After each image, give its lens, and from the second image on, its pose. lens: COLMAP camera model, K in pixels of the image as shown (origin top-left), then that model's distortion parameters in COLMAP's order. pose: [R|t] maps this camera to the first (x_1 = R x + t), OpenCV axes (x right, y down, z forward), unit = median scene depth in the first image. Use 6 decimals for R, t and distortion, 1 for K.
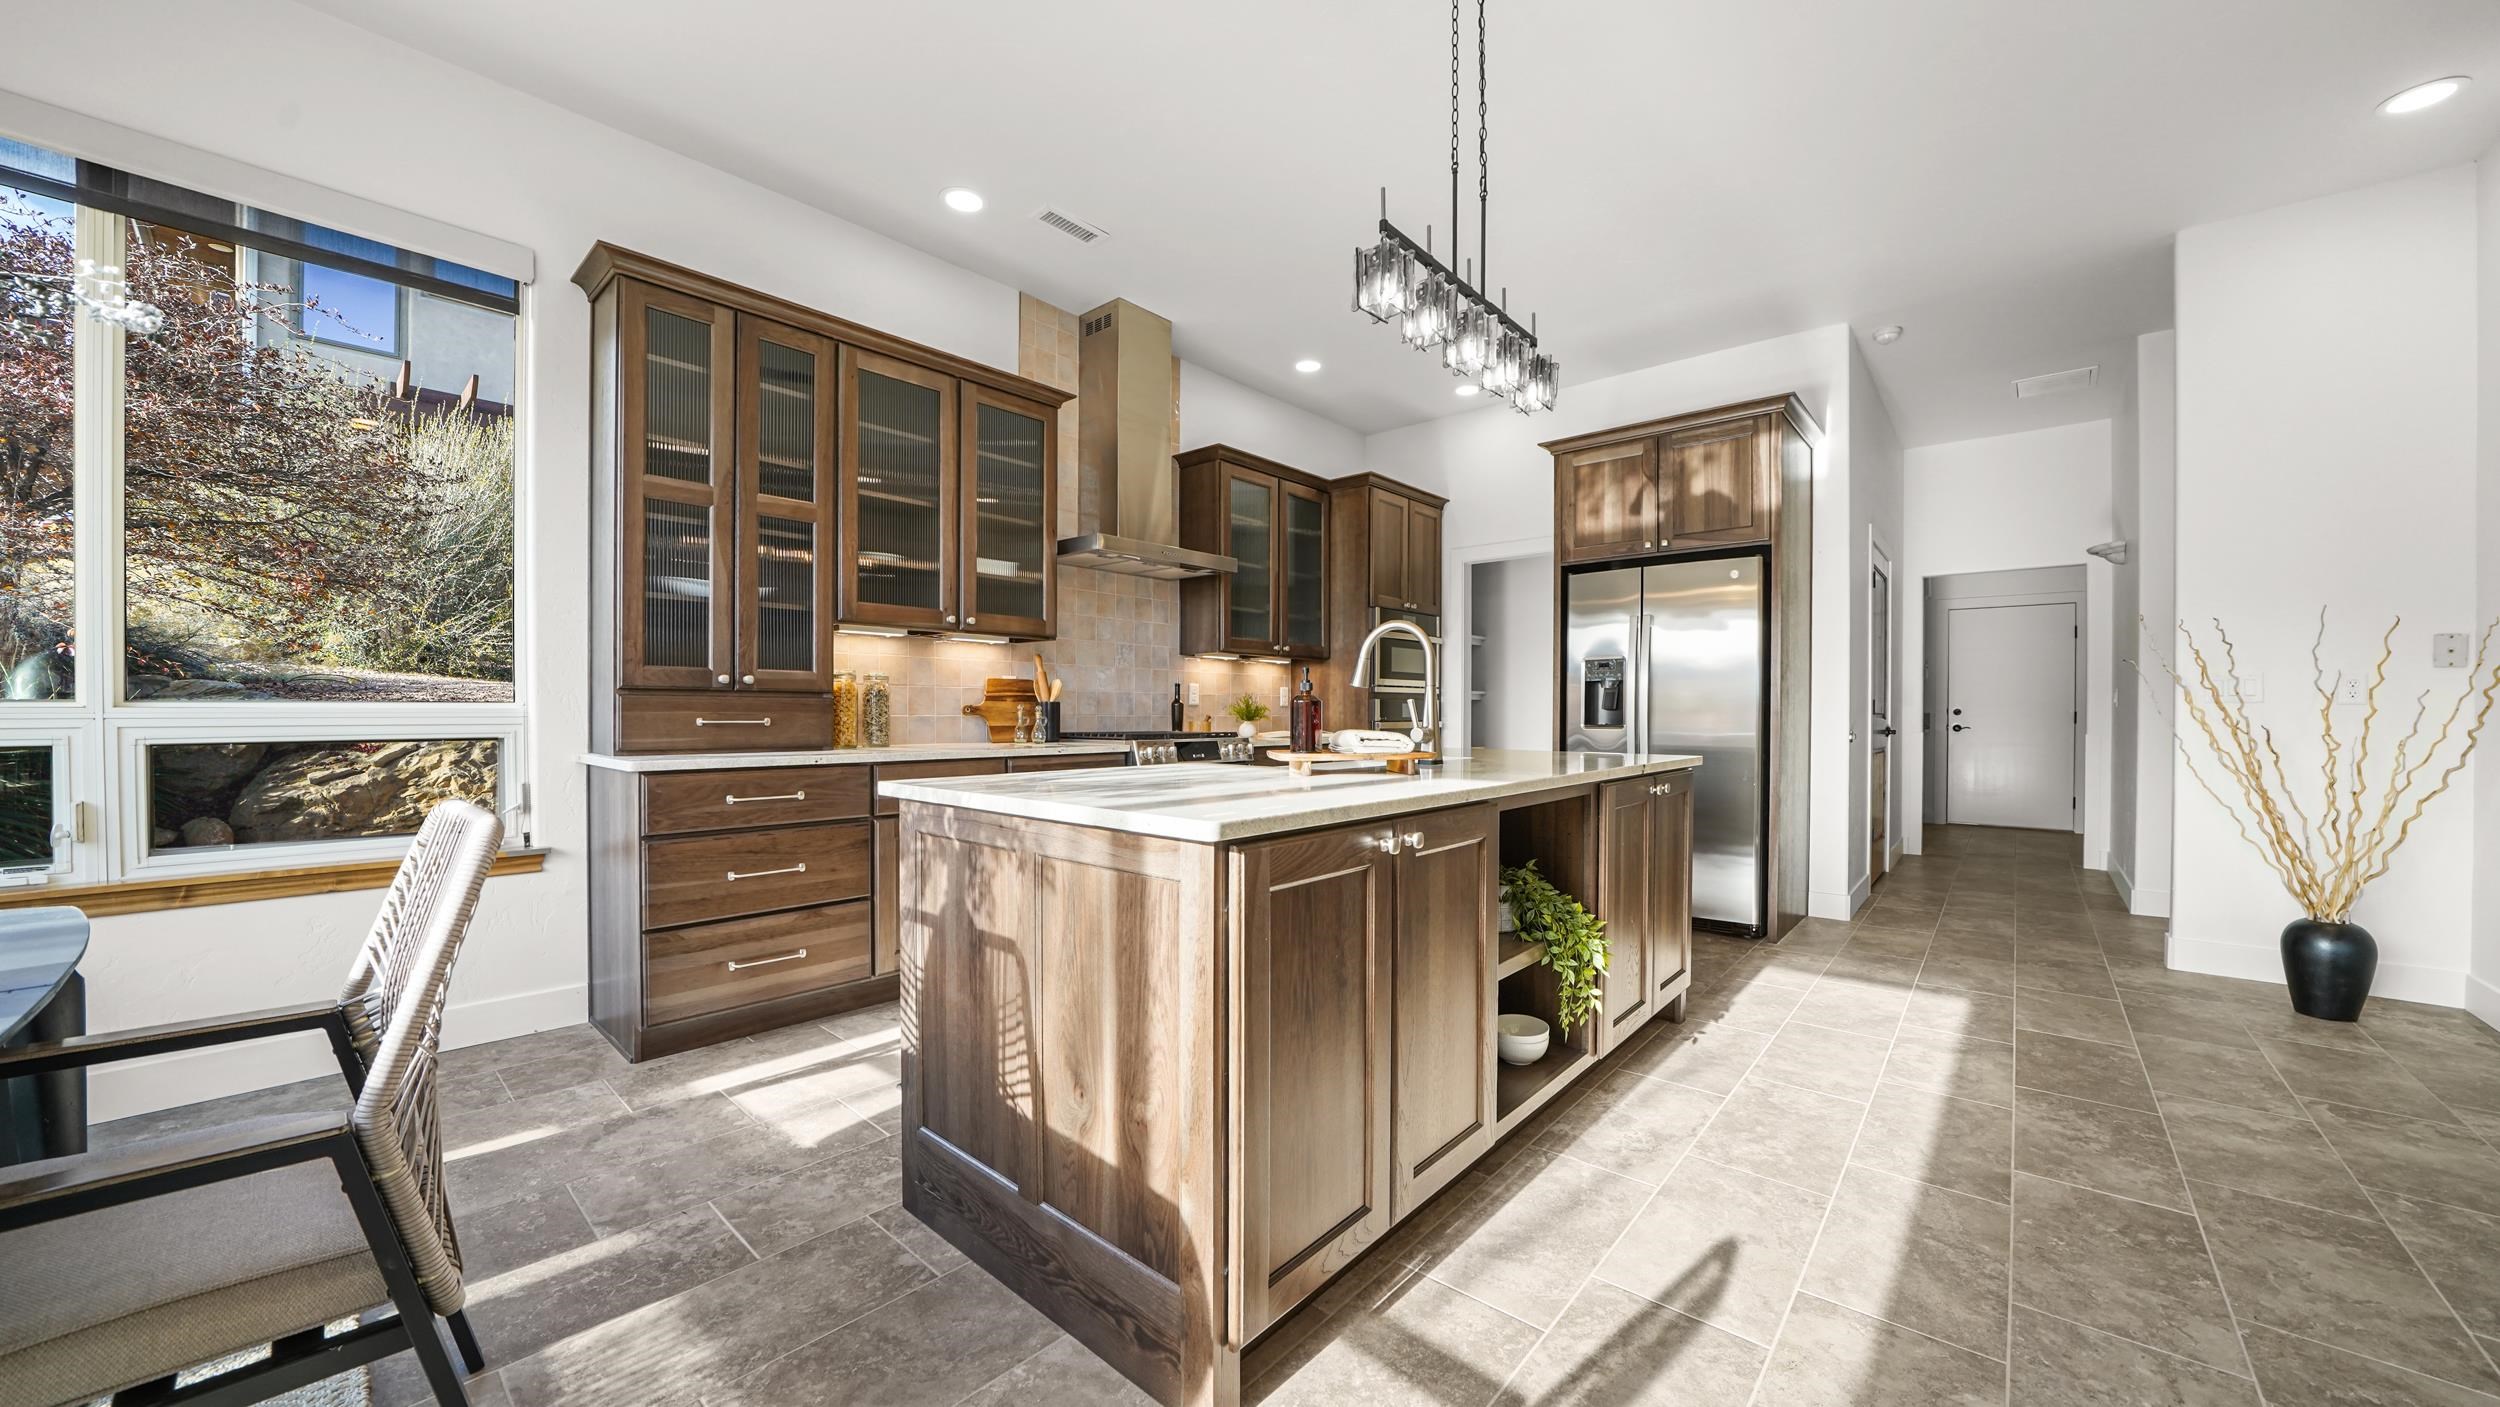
lens RADIAL K [[878.4, 0, 1253.3], [0, 878.4, 704.9], [0, 0, 1]] dist [-0.023188, 0.000488]
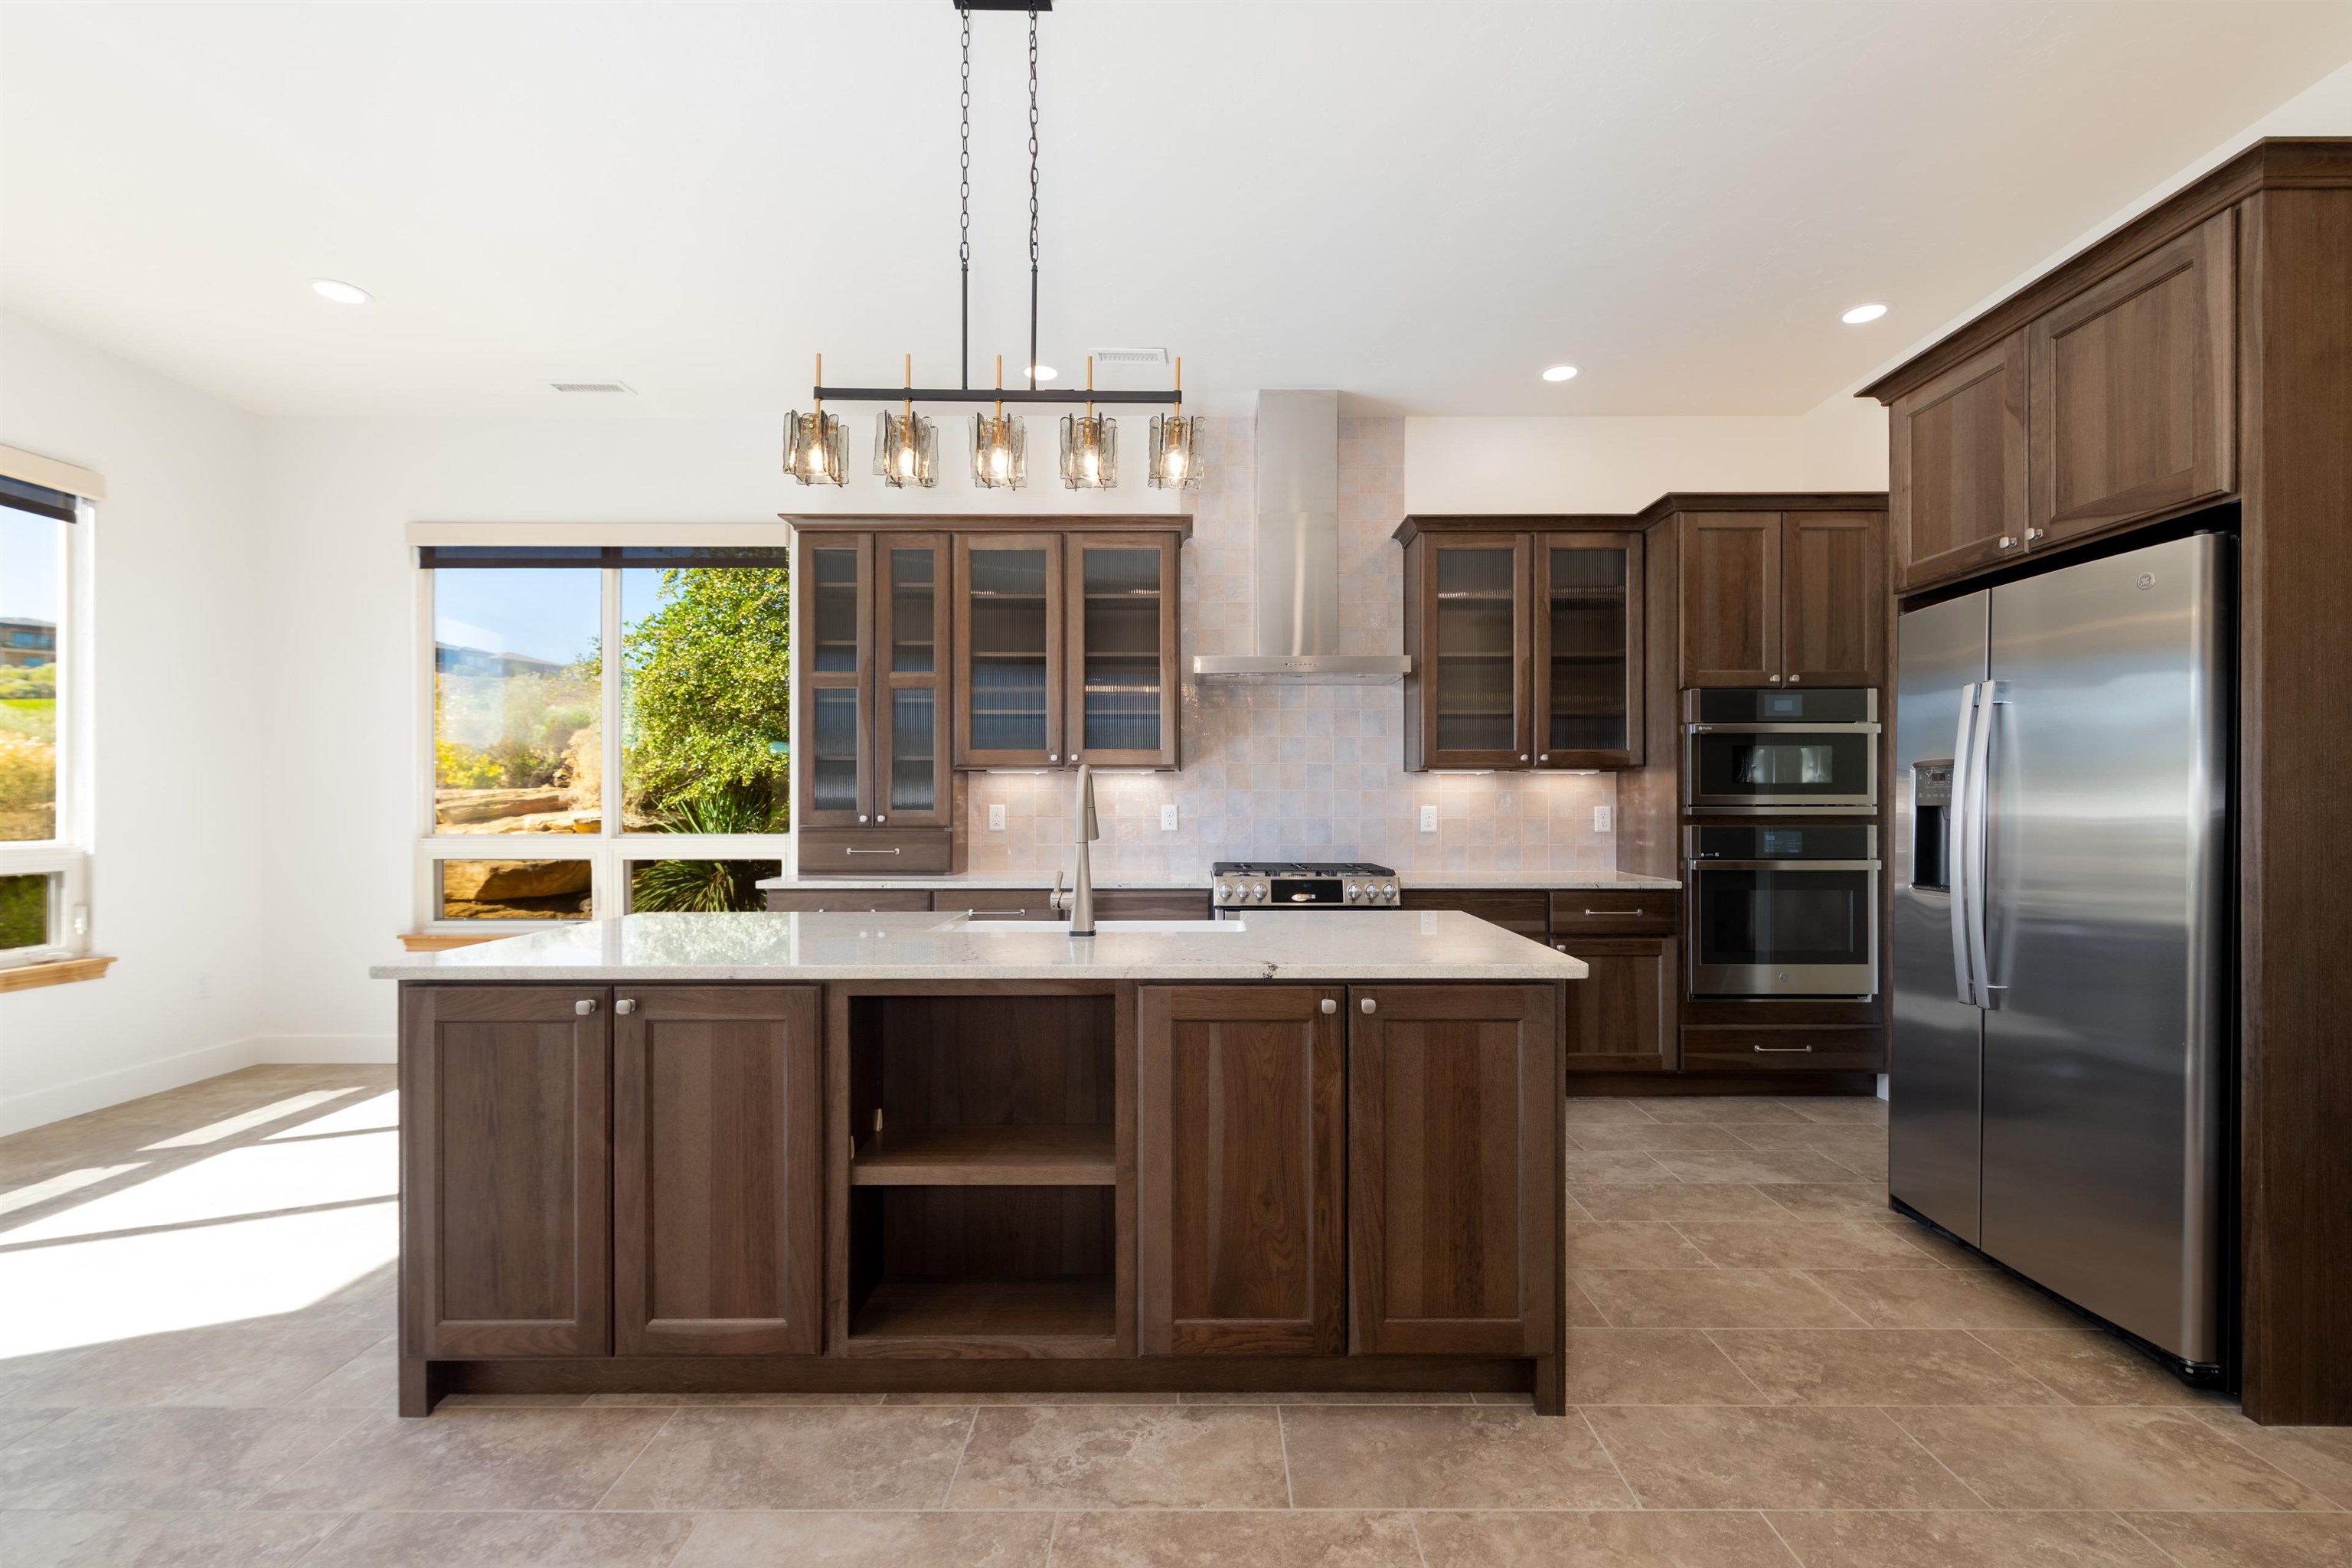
lens RADIAL K [[1009.8, 0, 1205.5], [0, 1009.8, 786.7], [0, 0, 1]] dist [0.001467, 0.000078]
pose [[0.662830, -0.016002, -0.748599, 0.655486], [0.007872, 0.999865, -0.014403, -0.039003], [0.748729, 0.003654, 0.662867, 0.286204]]
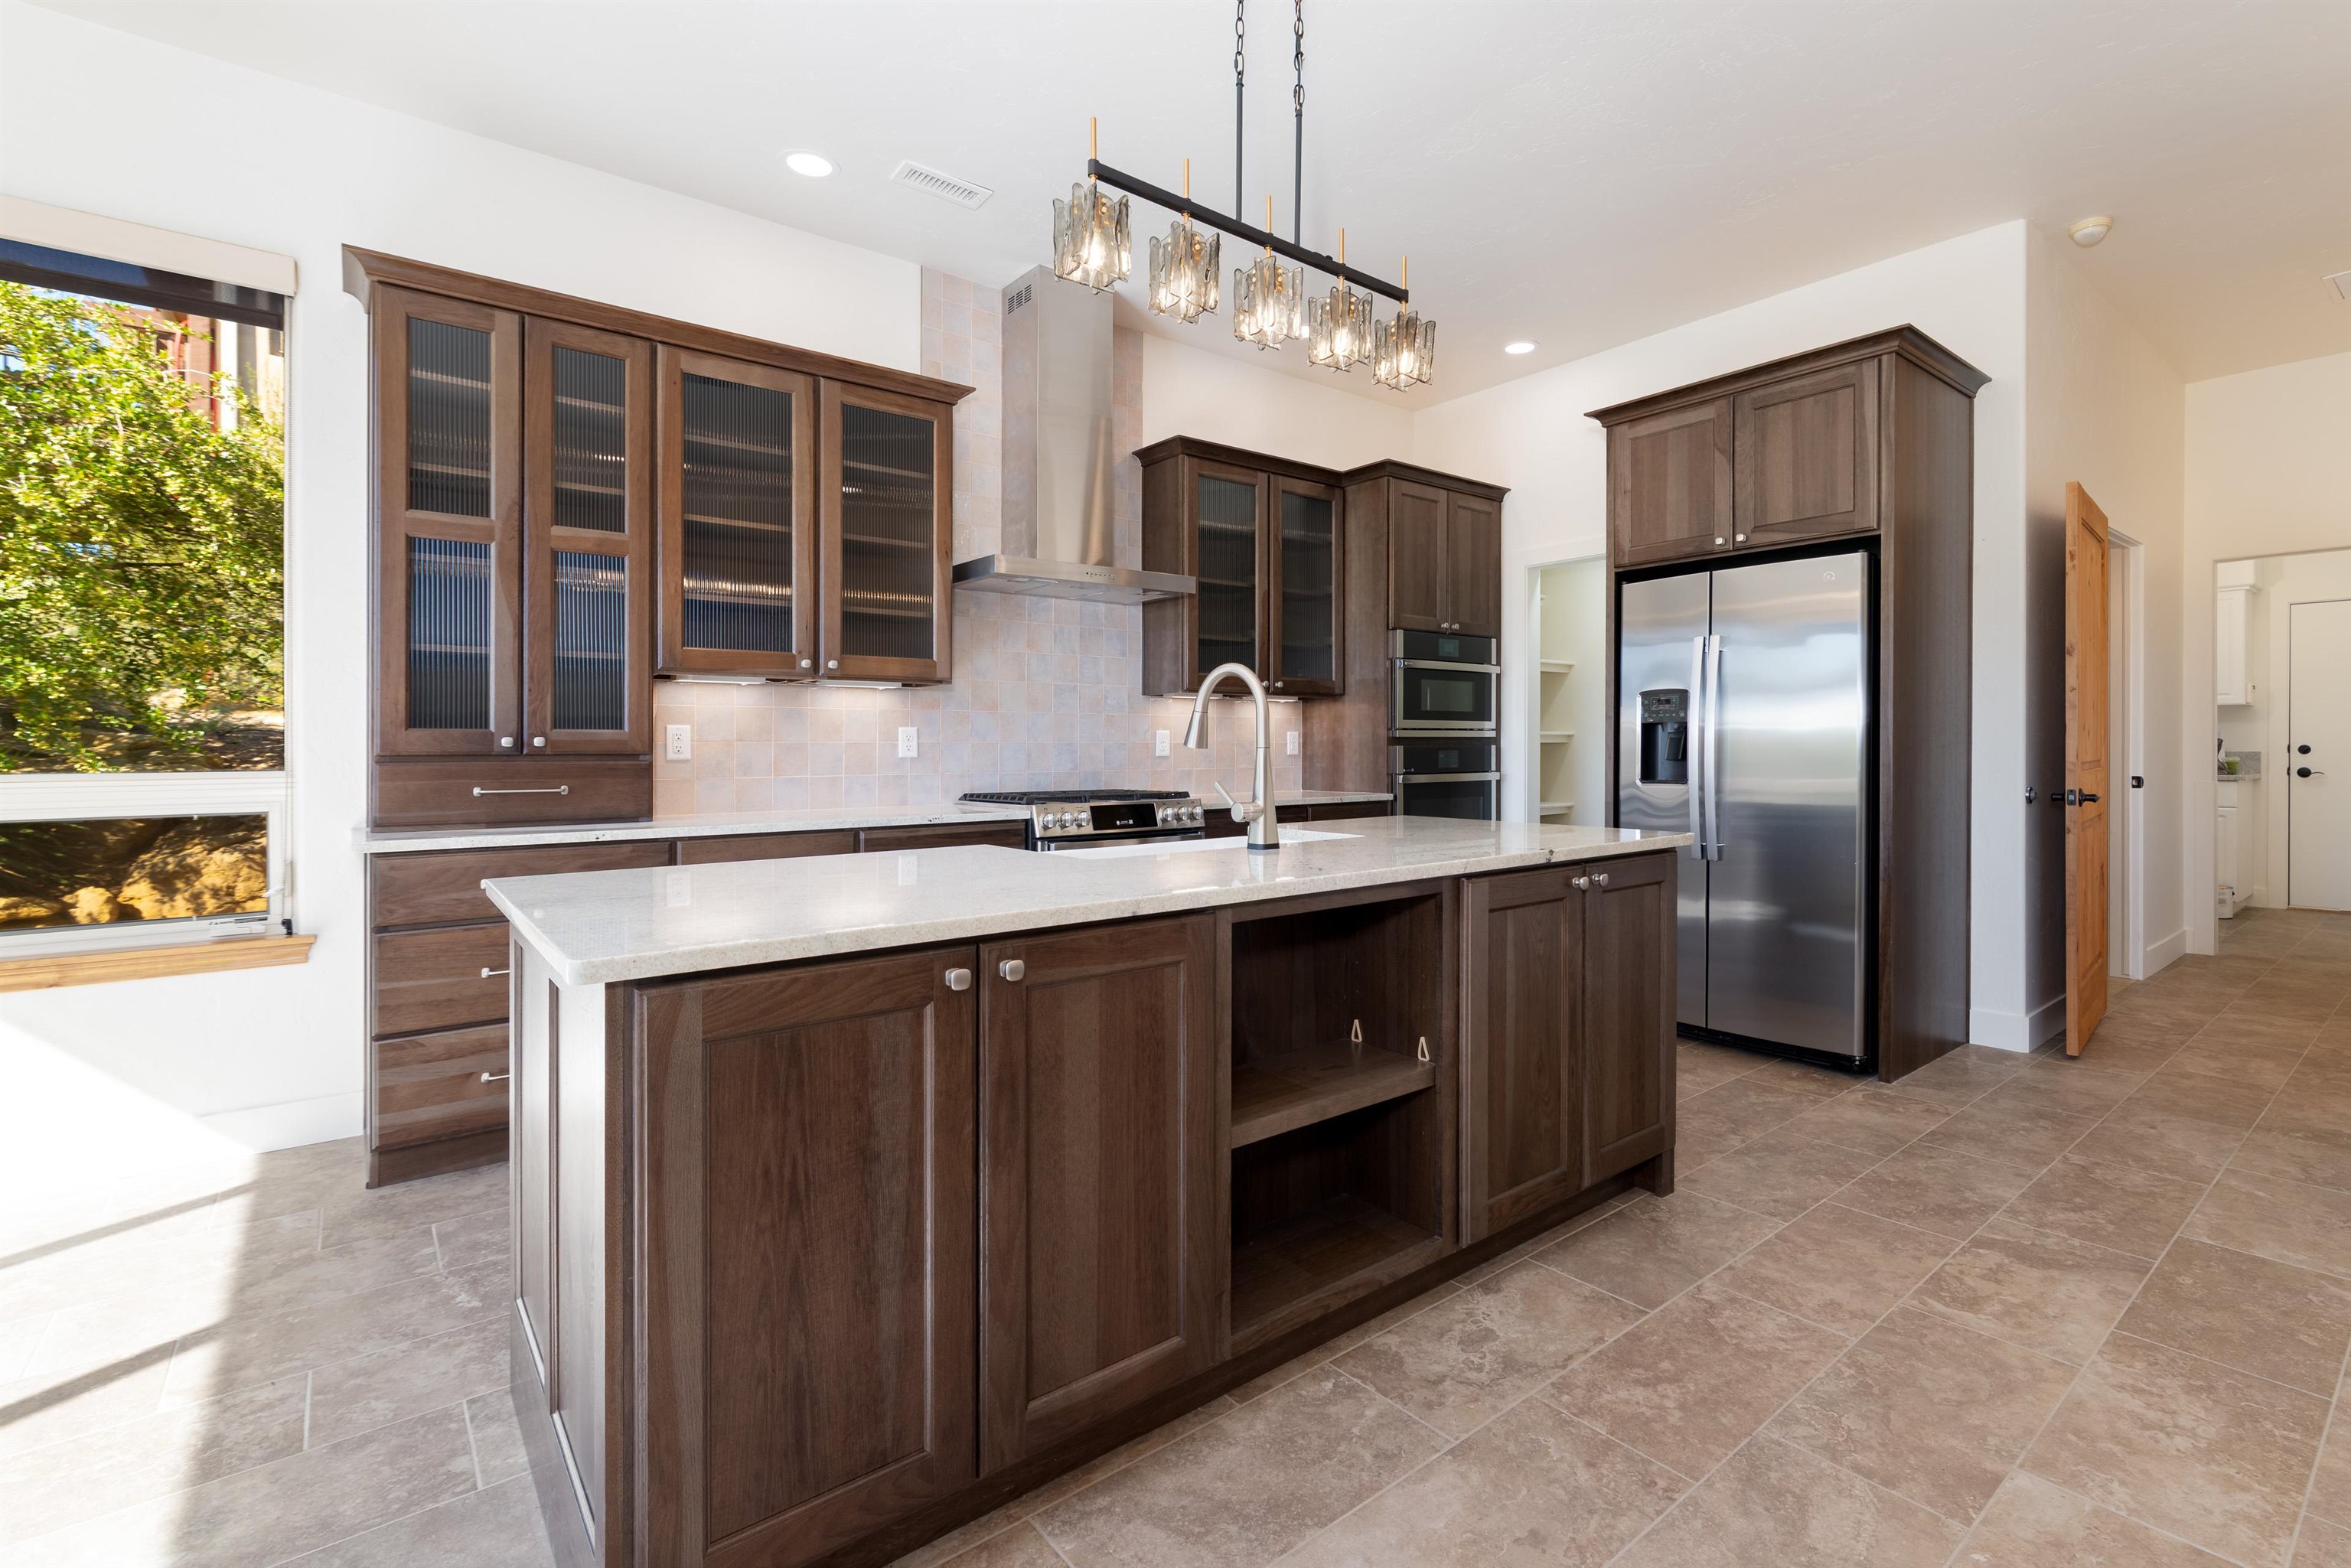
lens RADIAL K [[1067.5, 0, 1266.2], [0, 1067.5, 735.5], [0, 0, 1]] dist [0.001116, 0.000147]
pose [[0.989681, -0.010485, -0.142901, 0.220839], [0.010017, 0.999942, -0.003995, -0.018470], [0.142934, 0.002522, 0.989729, 0.042238]]
